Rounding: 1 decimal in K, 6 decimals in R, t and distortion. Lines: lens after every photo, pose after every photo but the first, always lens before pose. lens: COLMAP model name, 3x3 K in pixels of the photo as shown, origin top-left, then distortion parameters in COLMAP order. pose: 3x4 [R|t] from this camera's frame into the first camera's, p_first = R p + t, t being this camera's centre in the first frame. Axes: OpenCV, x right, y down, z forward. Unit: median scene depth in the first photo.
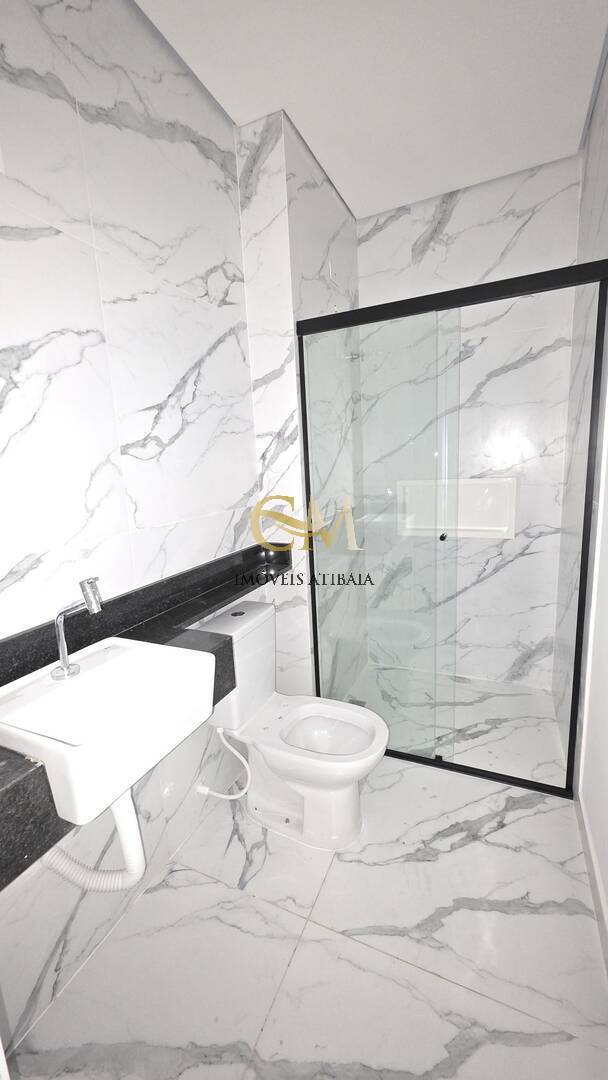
lens RADIAL K [[431.0, 0, 306.4], [0, 431.0, 537.0], [0, 0, 1]] dist [0.004293, 0.000003]
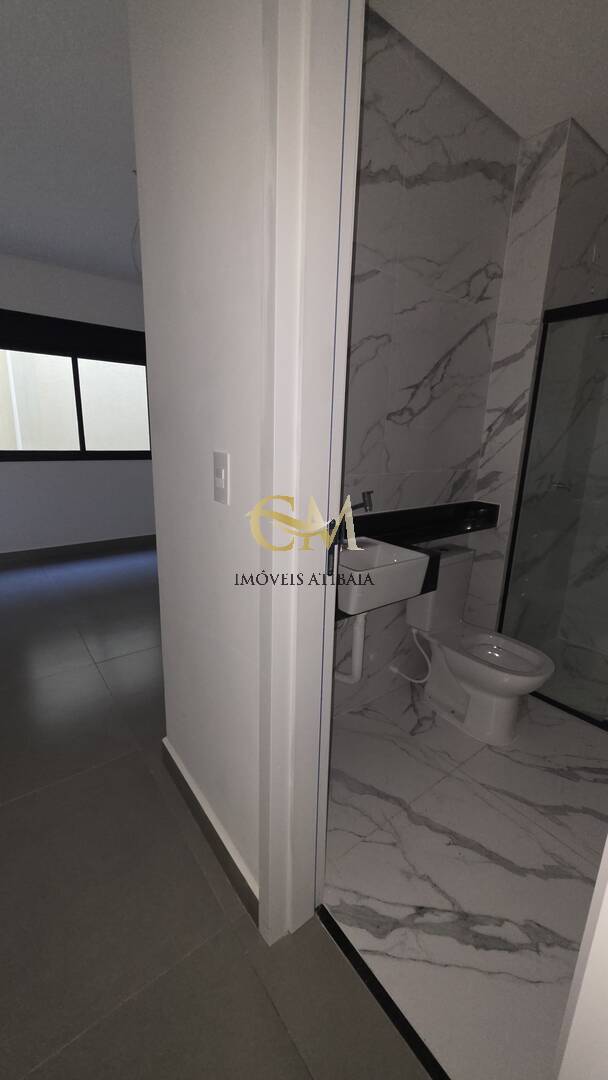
lens RADIAL K [[431.0, 0, 306.4], [0, 431.0, 537.0], [0, 0, 1]] dist [0.004293, 0.000003]
pose [[0.879937, 0.187202, -0.436653, 0.034794], [-0.155206, 0.981938, 0.108208, 0.063980], [0.449023, -0.027445, 0.893099, -0.334951]]
